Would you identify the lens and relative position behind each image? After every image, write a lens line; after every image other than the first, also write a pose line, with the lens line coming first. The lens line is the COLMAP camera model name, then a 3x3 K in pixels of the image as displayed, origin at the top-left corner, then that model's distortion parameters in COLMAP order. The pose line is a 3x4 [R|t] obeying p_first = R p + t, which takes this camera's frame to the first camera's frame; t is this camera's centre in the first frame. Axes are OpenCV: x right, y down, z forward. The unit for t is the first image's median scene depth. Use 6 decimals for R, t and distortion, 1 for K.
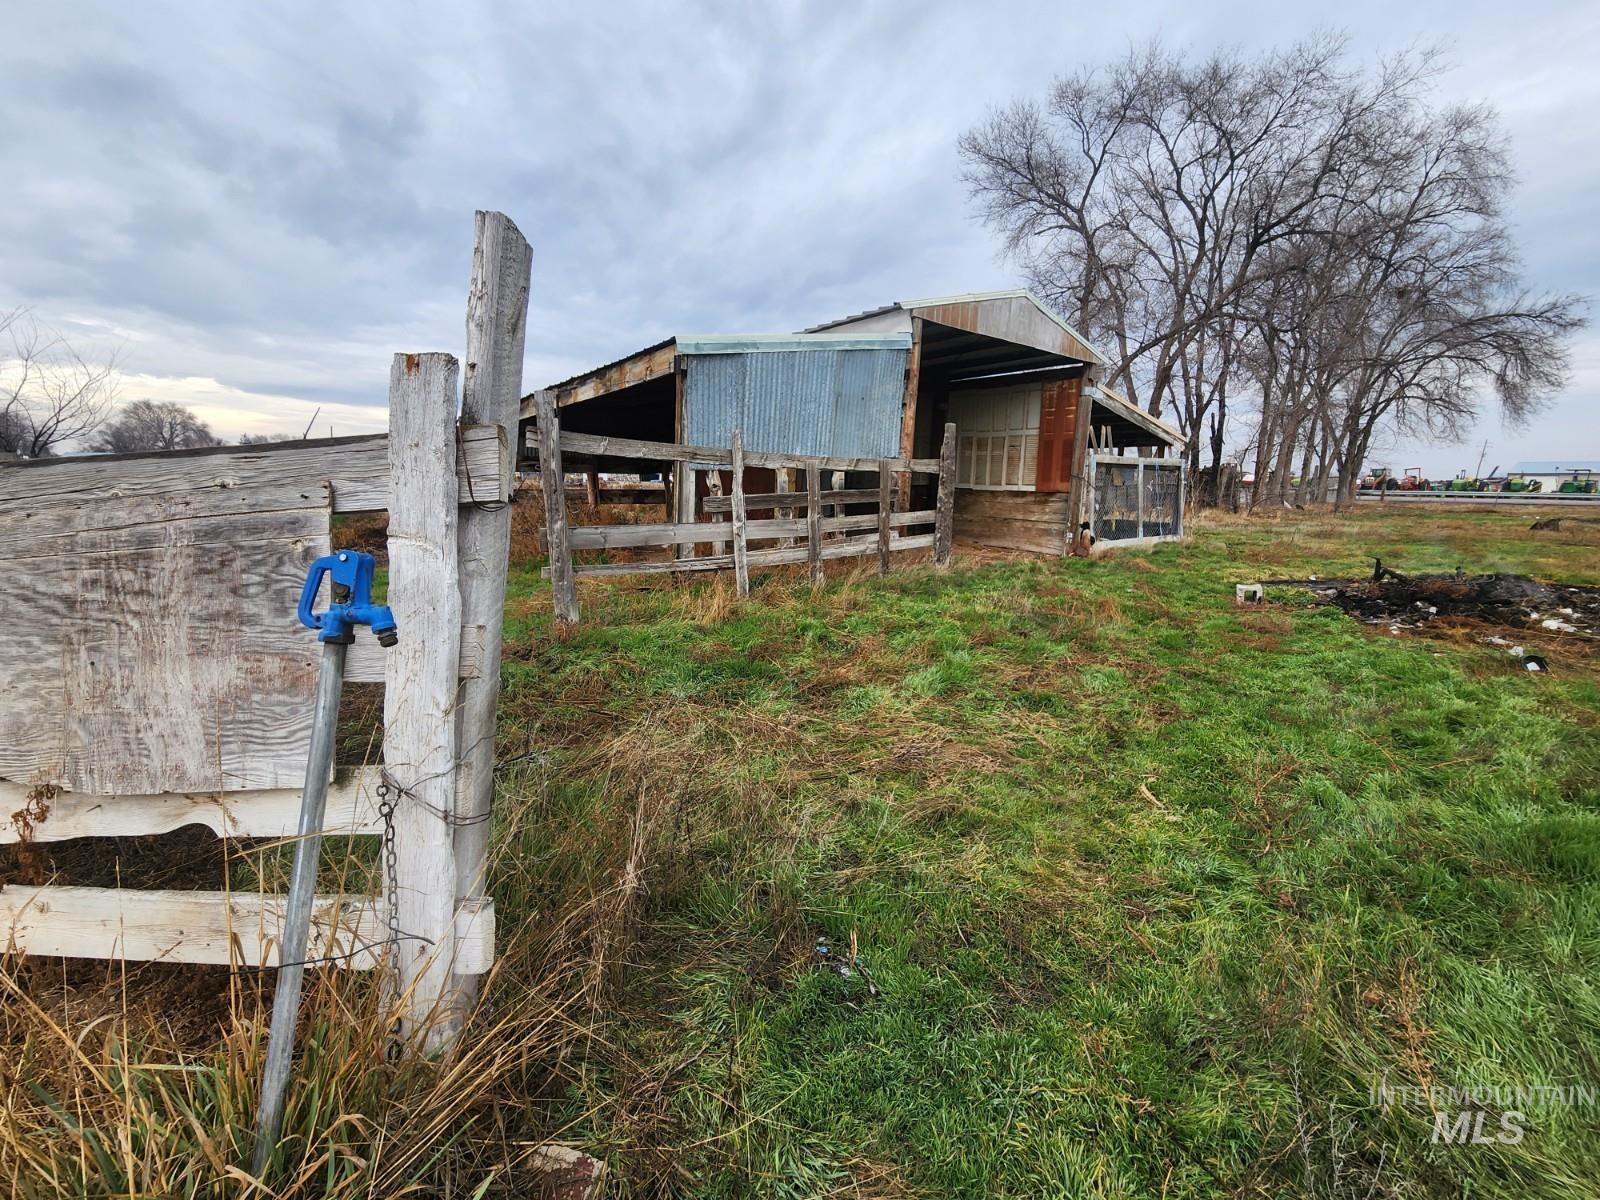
lens RADIAL K [[662.5, 0, 801.3], [0, 662.5, 603.1], [0, 0, 1]] dist [-0.000707, -0.000213]
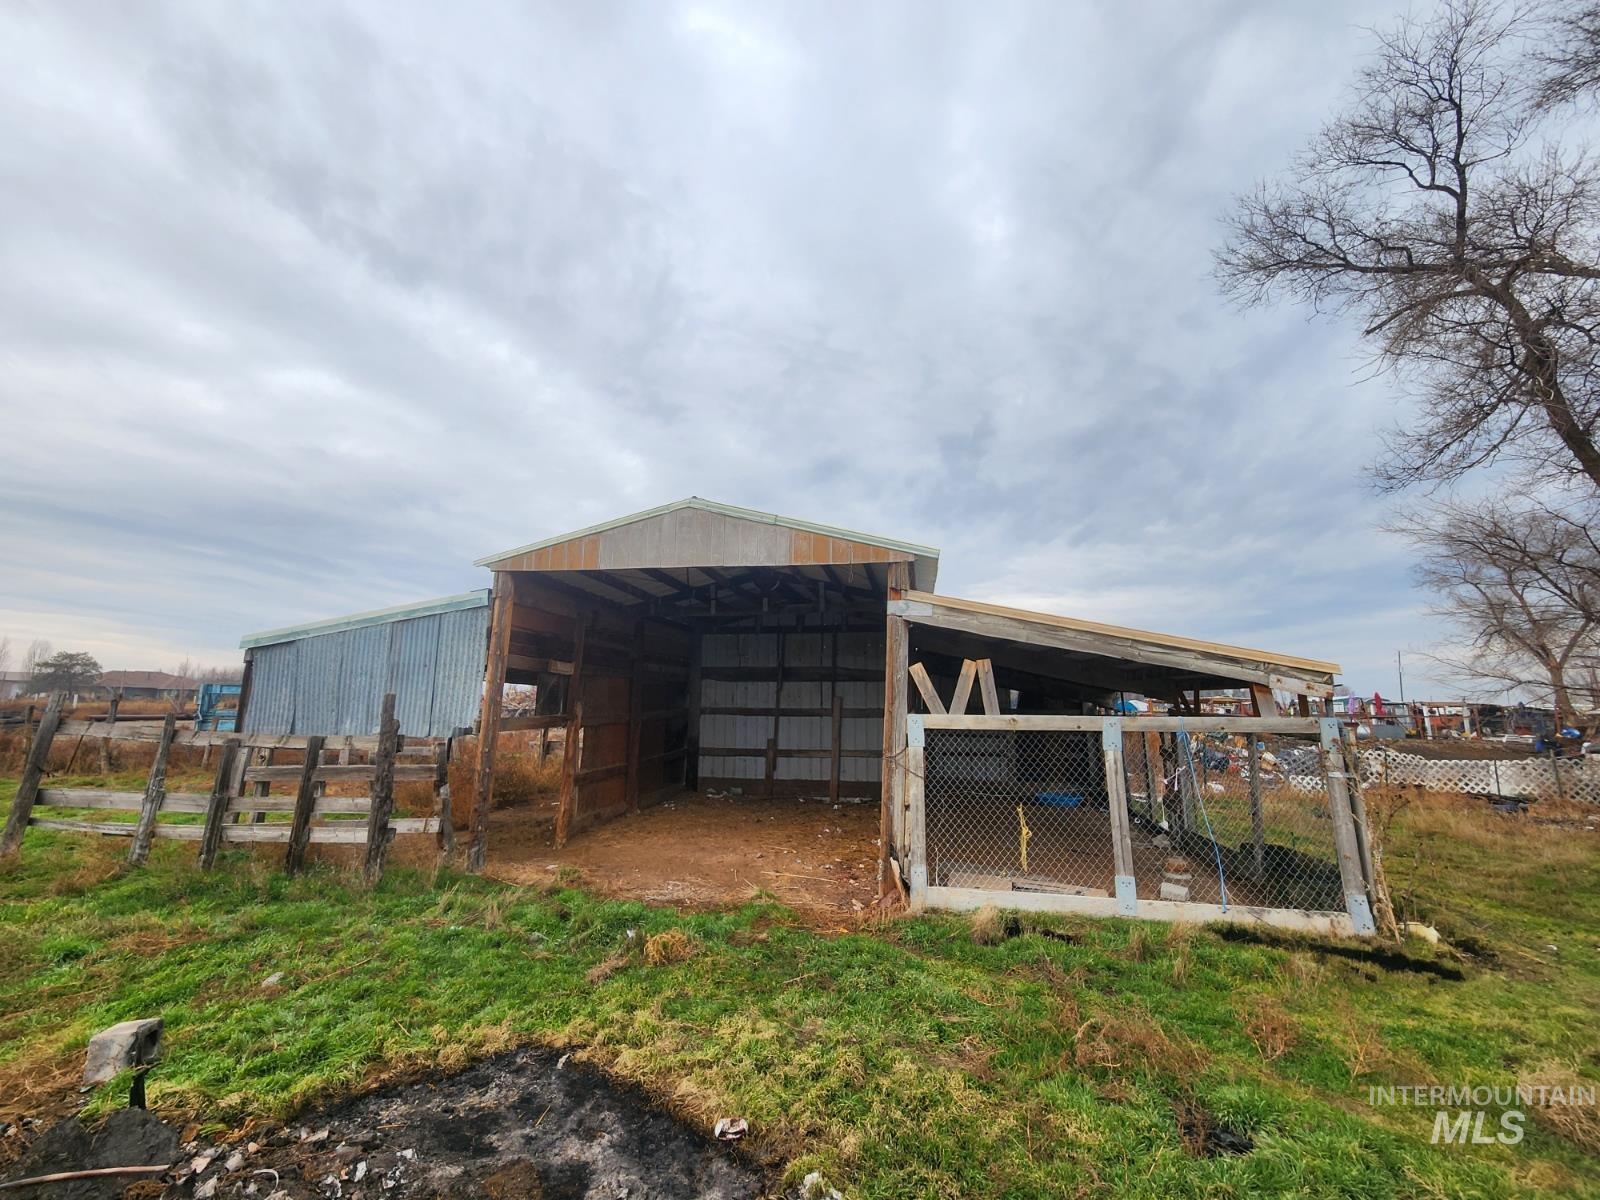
lens RADIAL K [[662.5, 0, 800.1], [0, 662.5, 601.2], [0, 0, 1]] dist [-0.000707, -0.000213]
pose [[0.655075, -0.123100, -0.745468, 0.095255], [-0.135460, 0.951518, -0.276160, -0.017909], [0.743322, 0.281887, 0.606640, 0.067969]]
